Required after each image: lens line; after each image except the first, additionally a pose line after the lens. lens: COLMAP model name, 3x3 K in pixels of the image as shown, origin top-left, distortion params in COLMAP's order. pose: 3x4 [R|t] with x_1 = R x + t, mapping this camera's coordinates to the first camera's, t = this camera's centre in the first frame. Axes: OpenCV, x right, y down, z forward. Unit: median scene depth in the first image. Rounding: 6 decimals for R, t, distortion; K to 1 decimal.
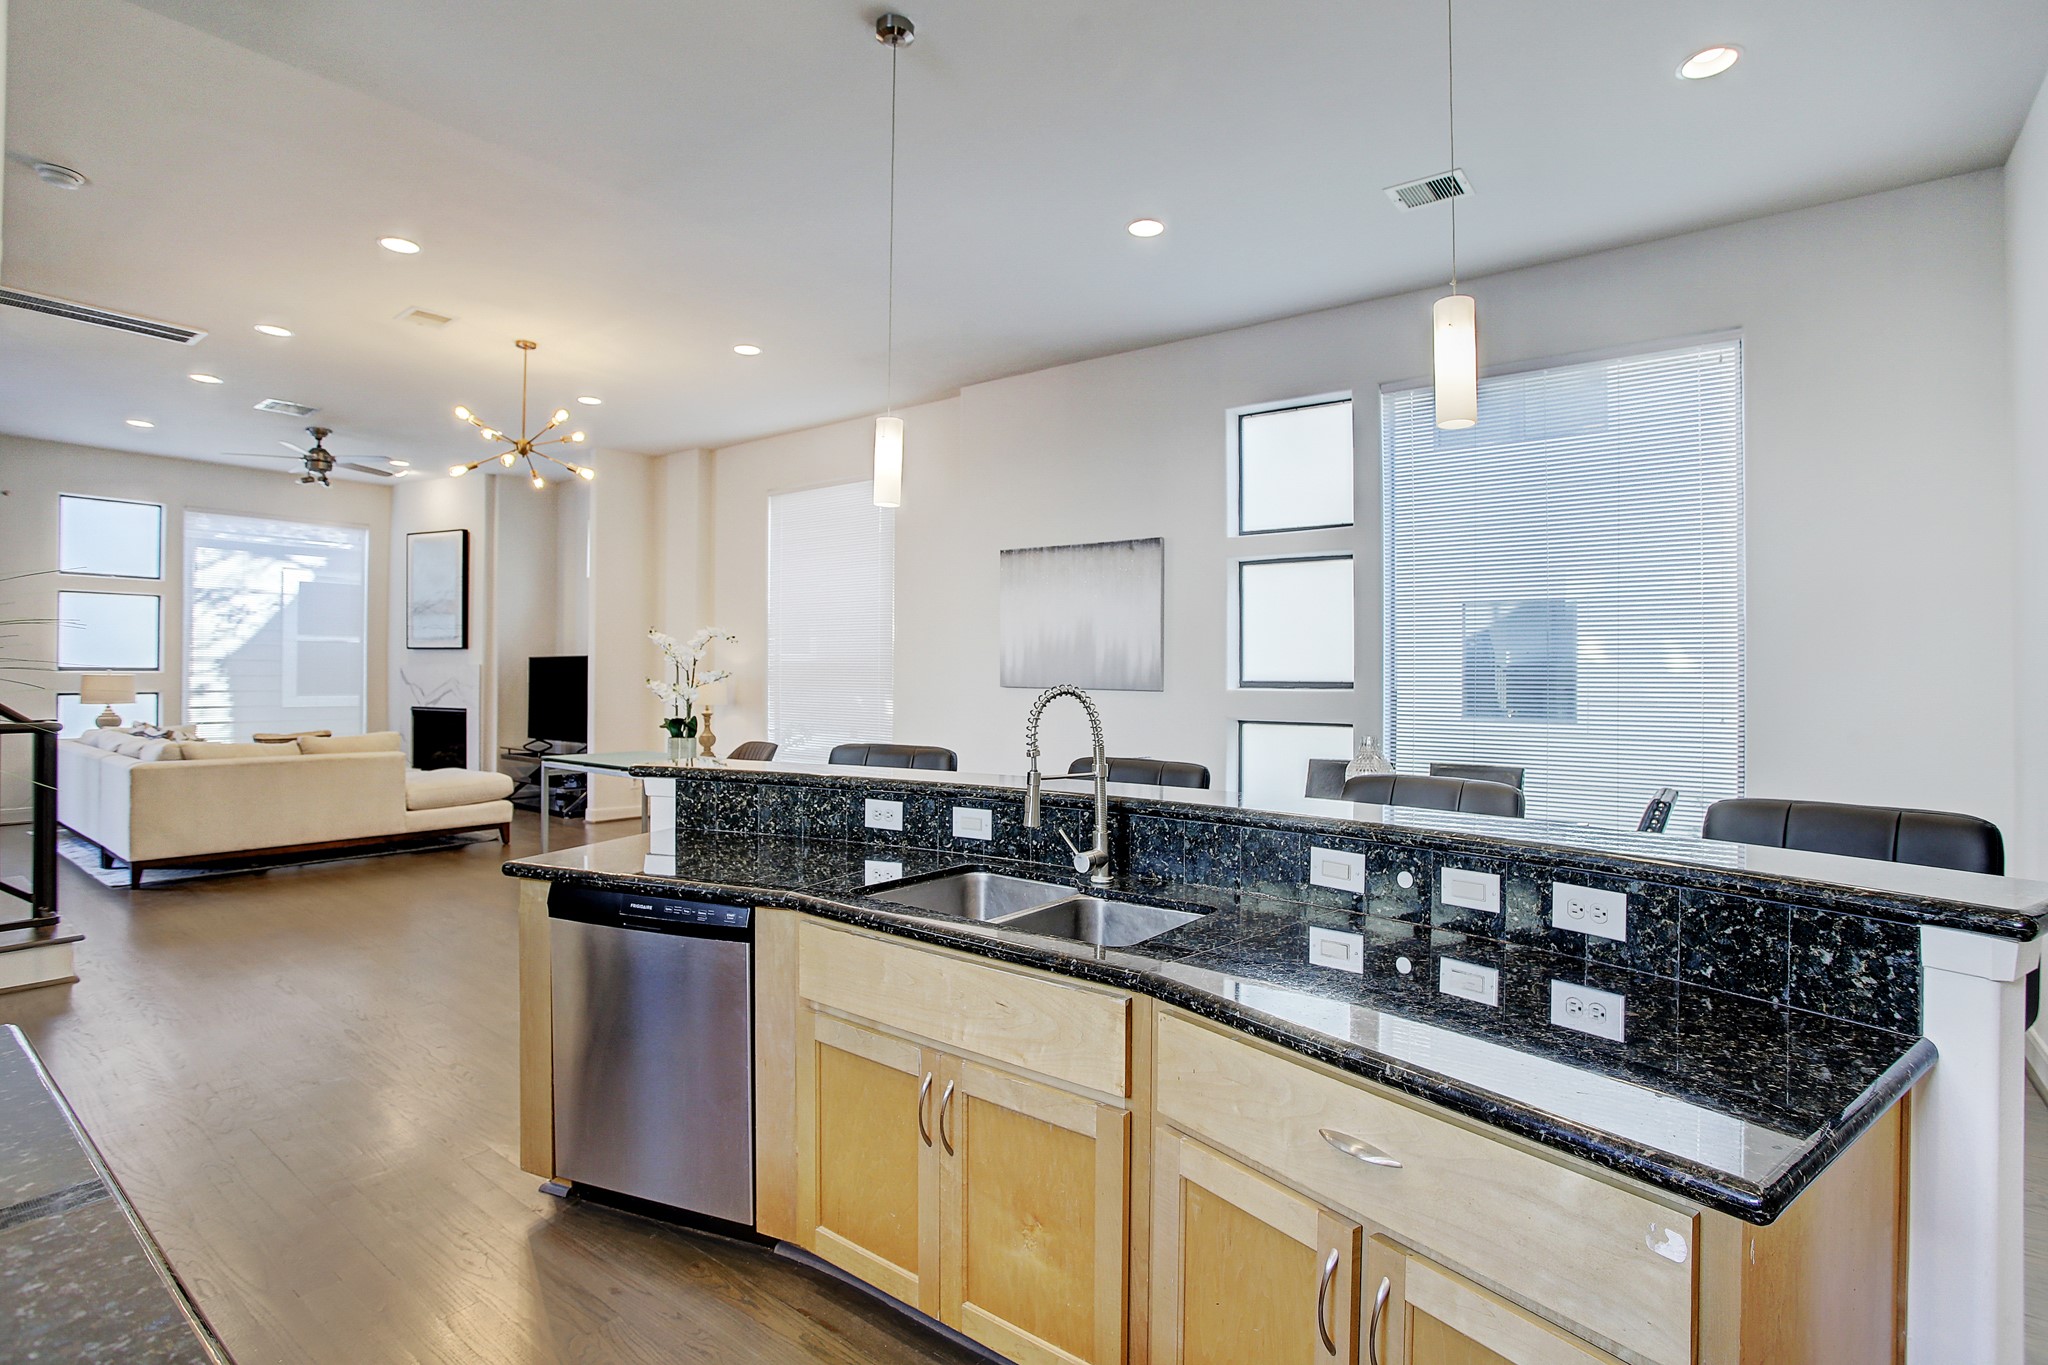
lens RADIAL K [[1020.8, 0, 1031.6], [0, 1020.8, 652.8], [0, 0, 1]] dist [-0.073719, 0.031563]
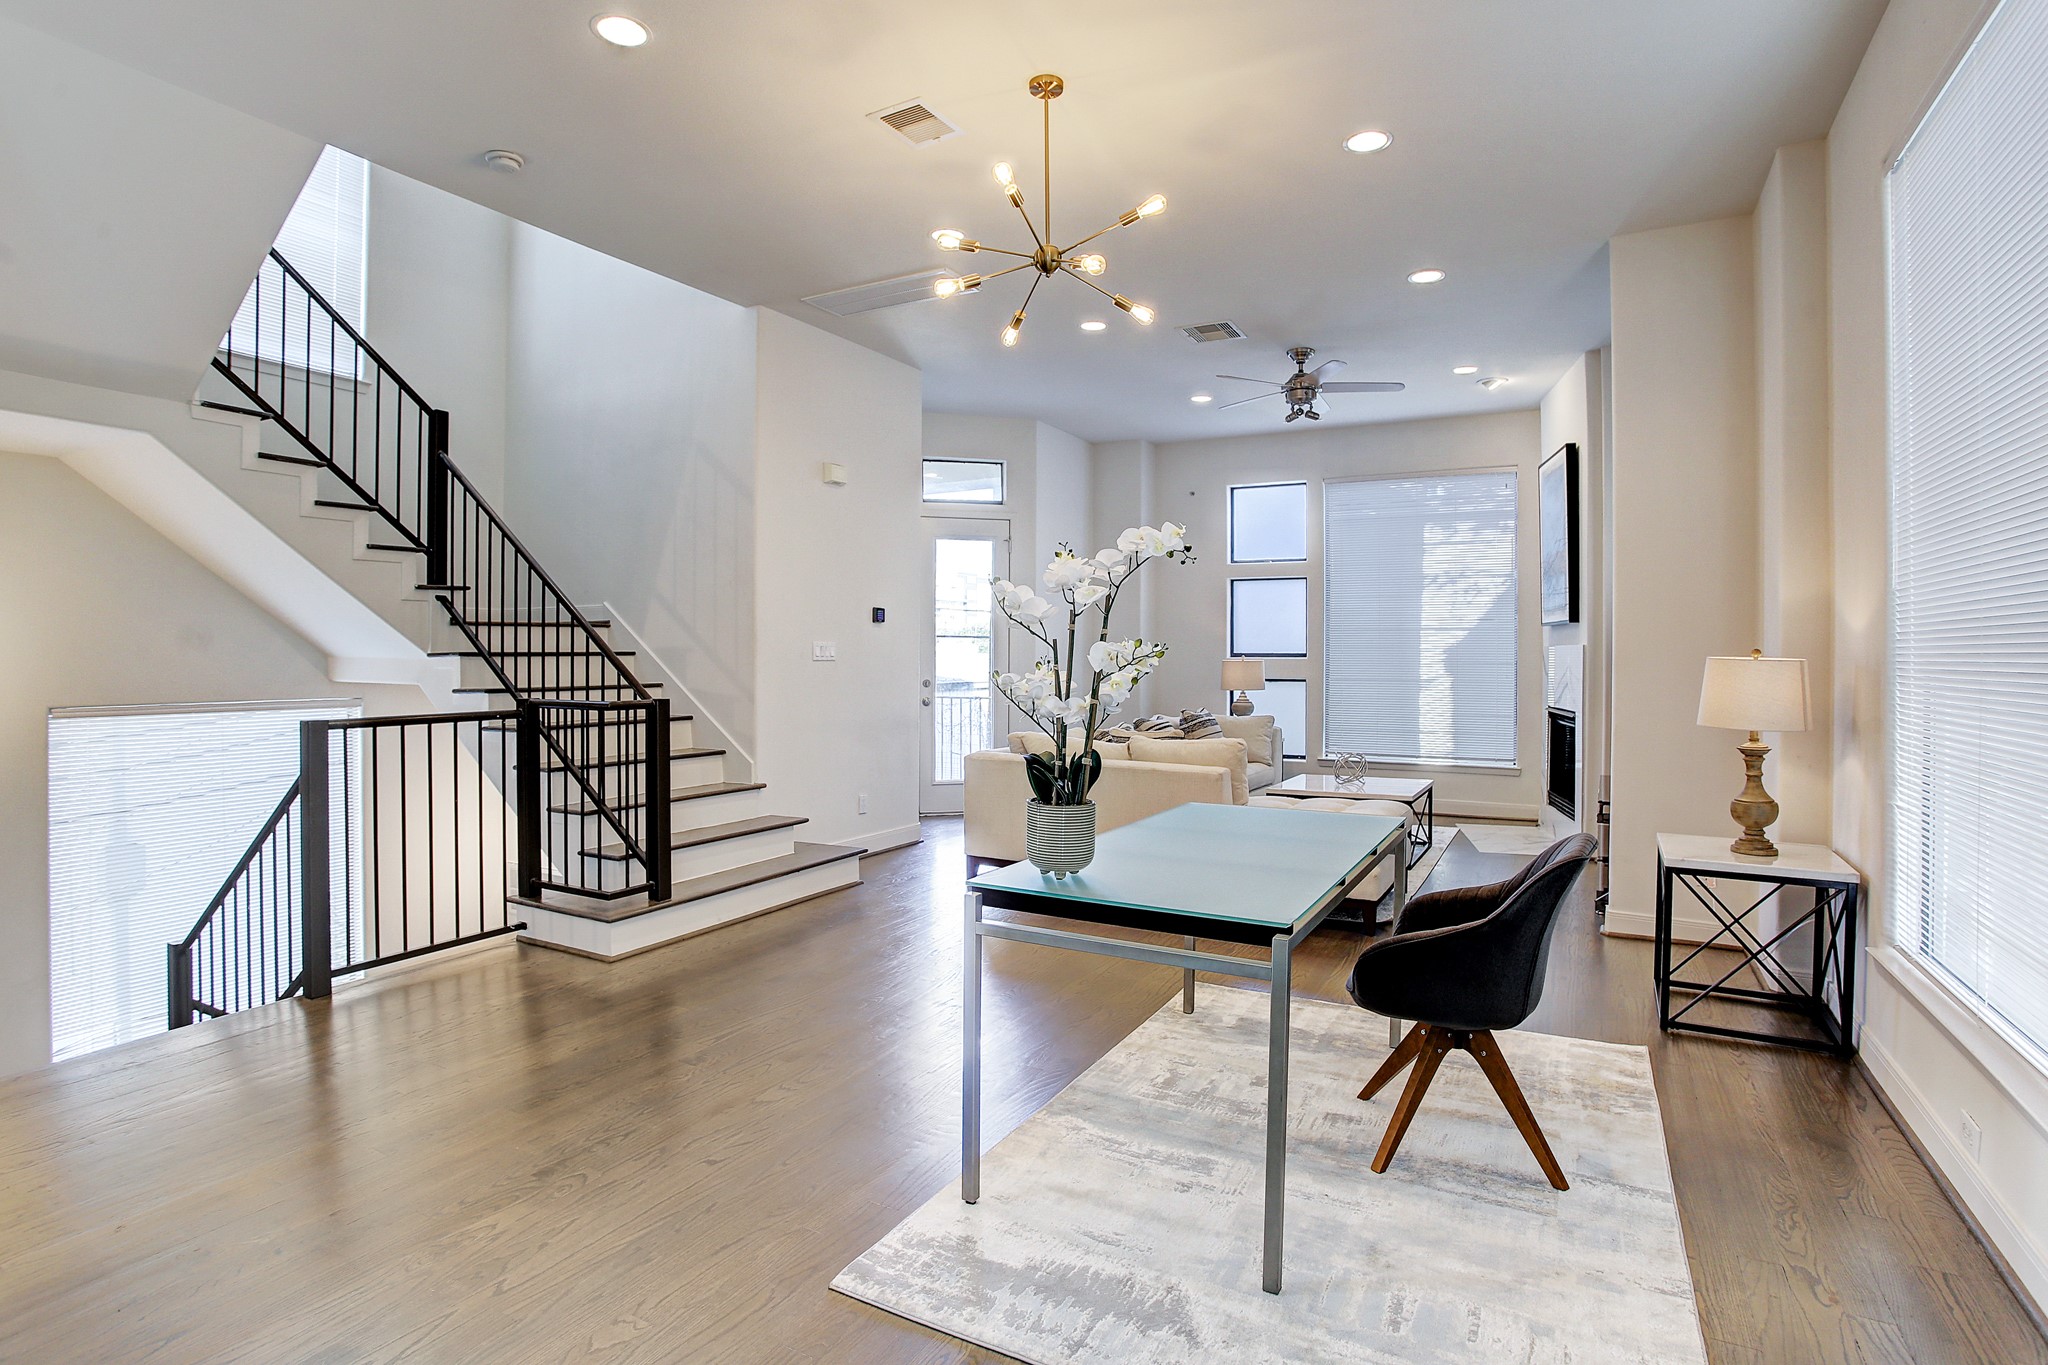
lens RADIAL K [[1020.8, 0, 1031.6], [0, 1020.8, 652.8], [0, 0, 1]] dist [-0.073719, 0.031563]
pose [[0.161921, -0.002799, -0.986800, 0.048643], [0.008348, 0.999964, -0.001466, 0.017652], [0.986768, -0.008000, 0.161938, 0.651349]]
